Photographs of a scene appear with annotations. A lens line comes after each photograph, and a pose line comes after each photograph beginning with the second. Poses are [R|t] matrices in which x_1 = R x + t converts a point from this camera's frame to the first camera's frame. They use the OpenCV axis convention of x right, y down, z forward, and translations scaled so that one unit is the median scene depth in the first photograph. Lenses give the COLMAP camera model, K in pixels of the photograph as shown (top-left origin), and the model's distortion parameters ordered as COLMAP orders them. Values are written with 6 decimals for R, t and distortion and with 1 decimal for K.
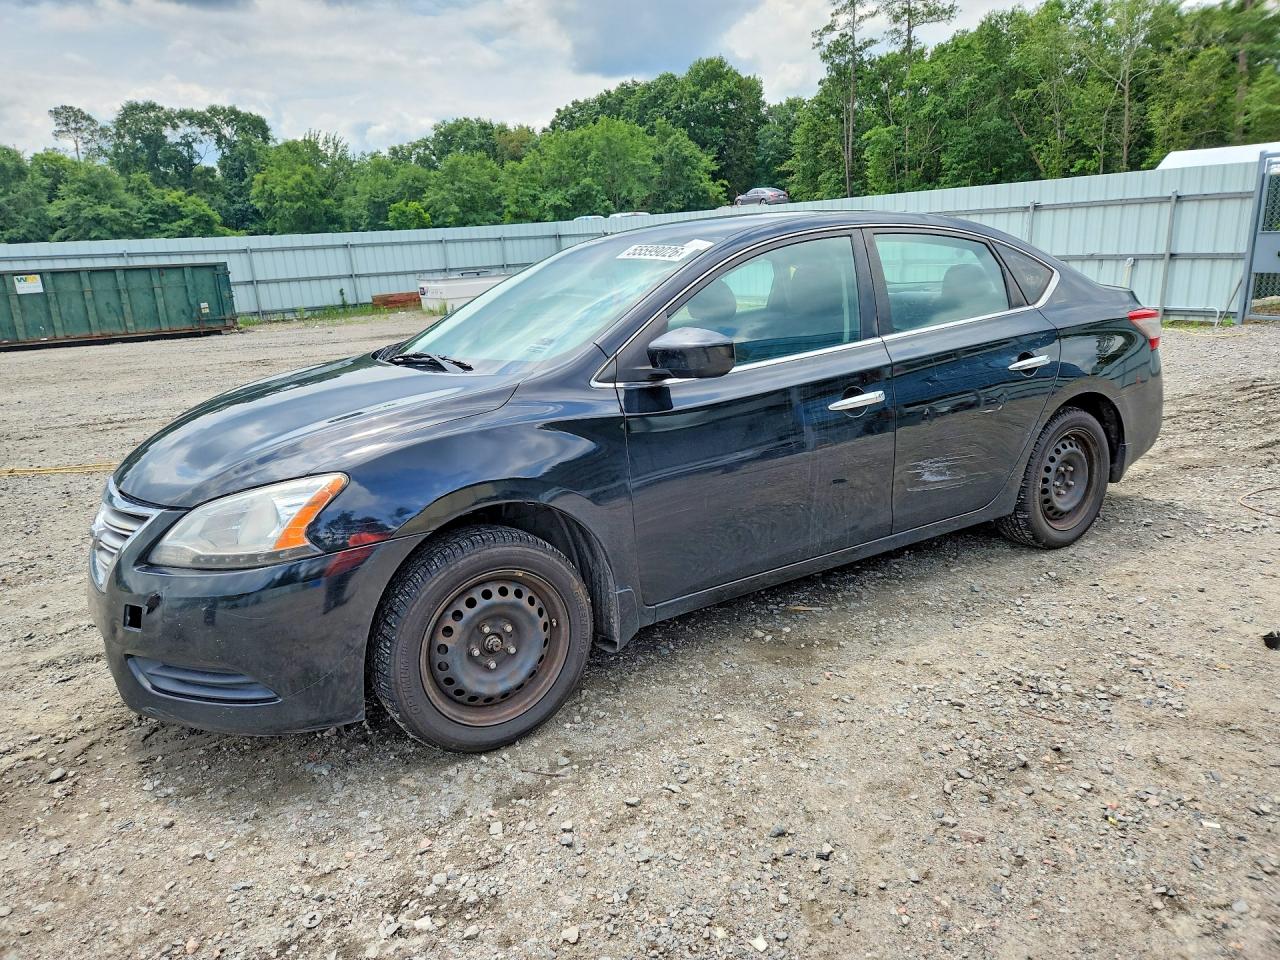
lens RADIAL K [[909.0, 0, 640.0], [0, 909.0, 480.0], [0, 0, 1]] dist [0.087143, -0.061095]
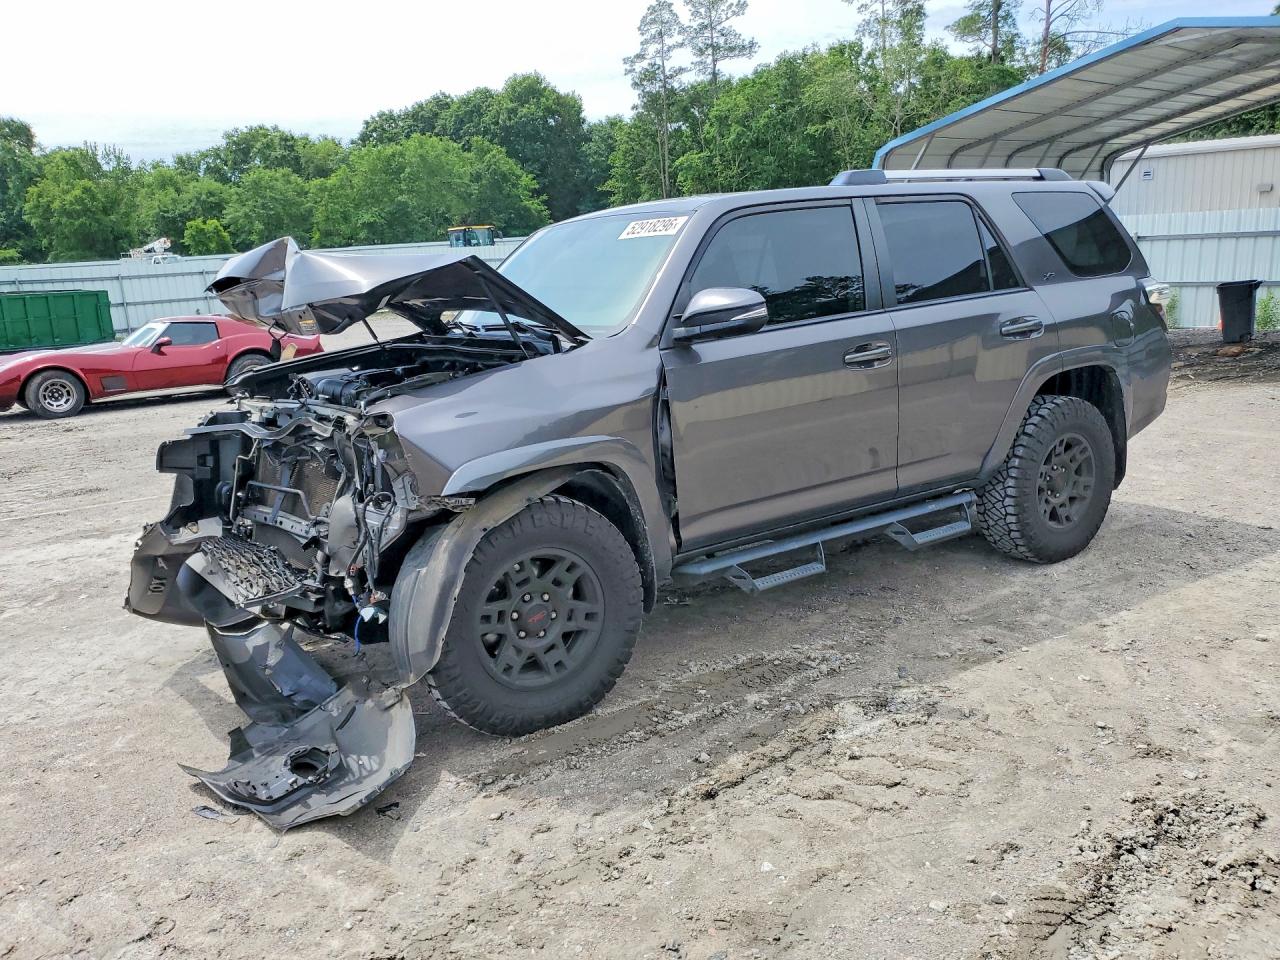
lens RADIAL K [[1078.4, 0, 640.0], [0, 1078.4, 480.0], [0, 0, 1]] dist [0.021799, 0.016415]
pose [[0.987266, -0.032606, 0.155700, 0.002864], [0.040231, 0.998128, -0.046070, 0.030392], [-0.153906, 0.051747, 0.986729, -0.138312]]
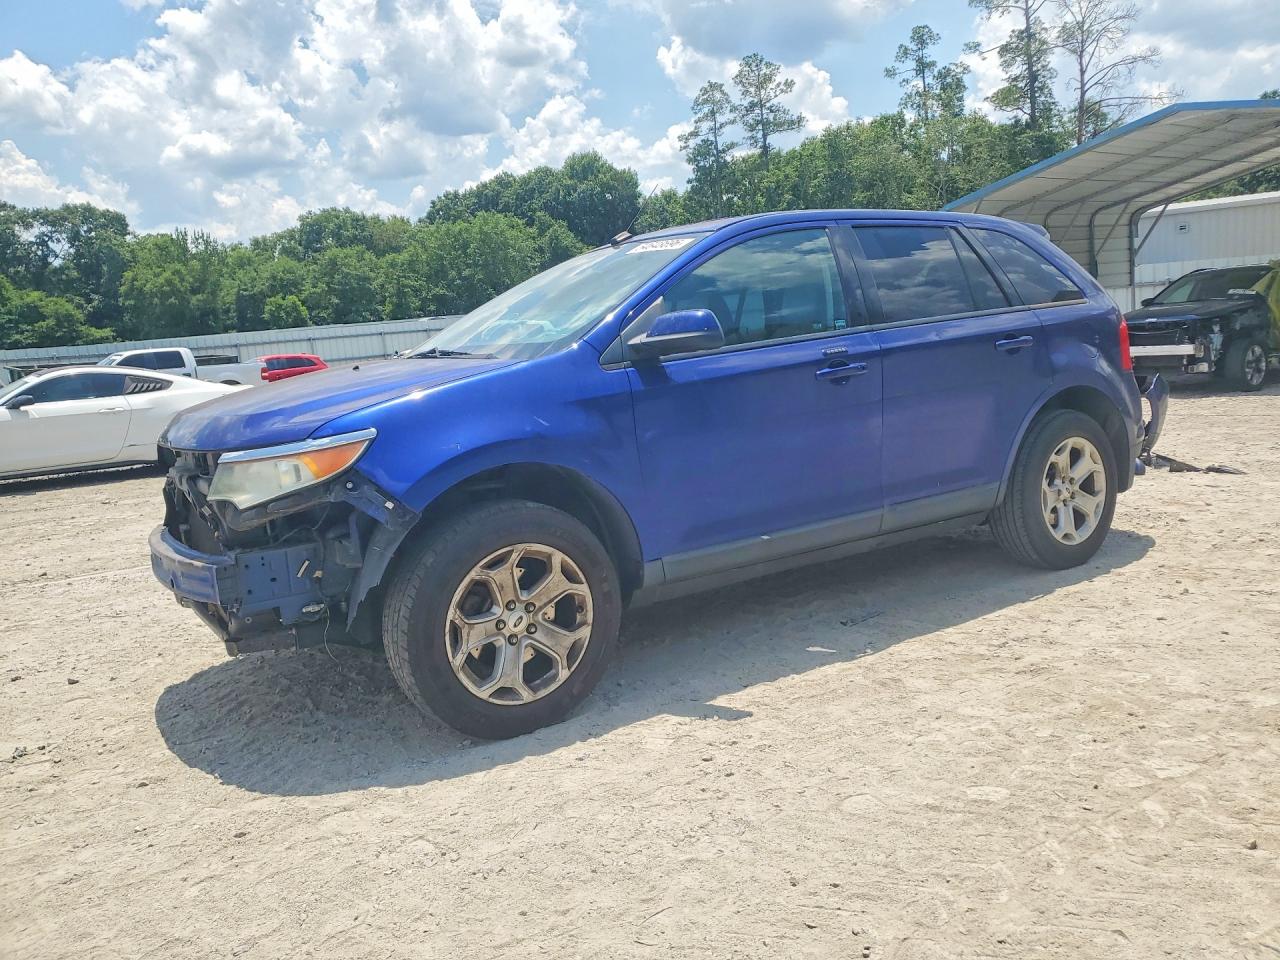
lens RADIAL K [[1075.3, 0, 663.7], [0, 1075.3, 458.7], [0, 0, 1]] dist [0.037056, 0.005163]
pose [[0.990456, -0.040967, 0.131603, -0.009977], [0.057801, 0.990248, -0.126762, 0.040246], [-0.125126, 0.133159, 0.983164, -0.162625]]
